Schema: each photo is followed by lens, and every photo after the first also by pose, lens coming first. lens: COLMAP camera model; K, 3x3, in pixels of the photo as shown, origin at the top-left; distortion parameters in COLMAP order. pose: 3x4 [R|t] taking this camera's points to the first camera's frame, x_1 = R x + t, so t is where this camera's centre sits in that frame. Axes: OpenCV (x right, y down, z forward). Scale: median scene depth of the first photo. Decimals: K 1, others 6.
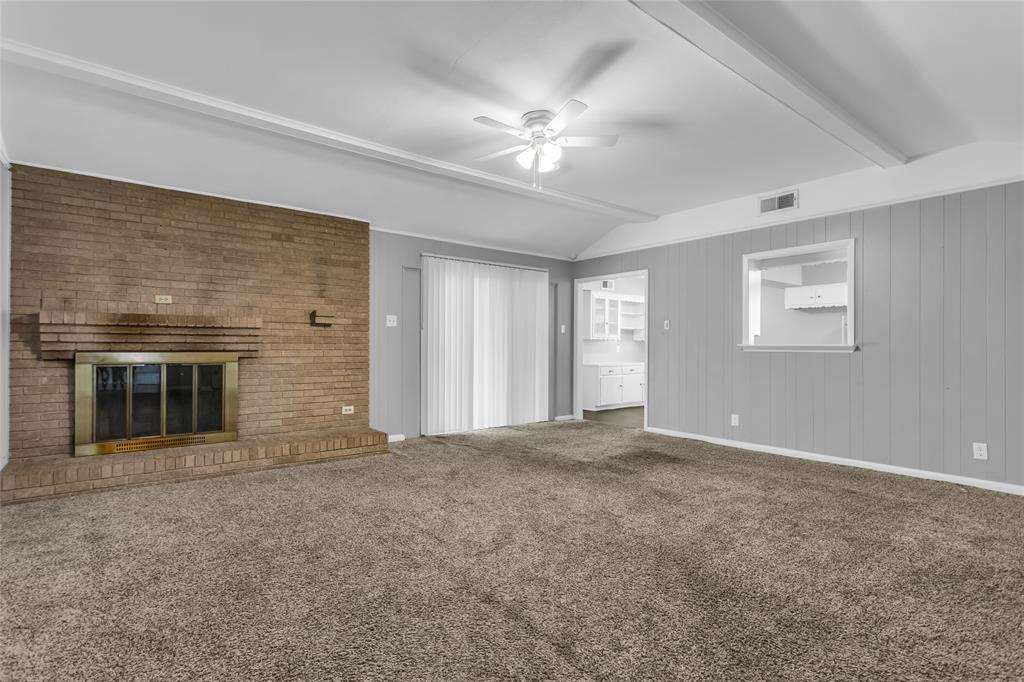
lens RADIAL K [[496.1, 0, 507.0], [0, 496.1, 344.2], [0, 0, 1]] dist [0.004033, 0.000244]
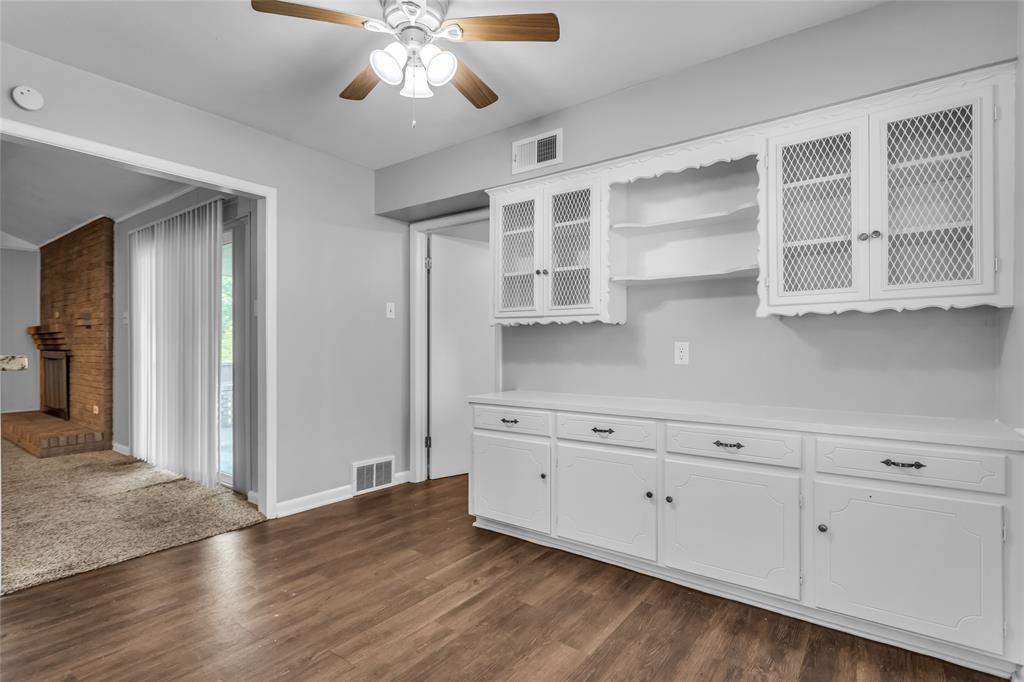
lens RADIAL K [[500.7, 0, 505.4], [0, 500.7, 345.4], [0, 0, 1]] dist [0.001768, 0.000381]
pose [[0.262917, -0.008823, -0.964778, 0.507910], [0.003420, 0.999960, -0.008213, 0.007691], [0.964812, -0.001140, 0.262937, 0.892284]]
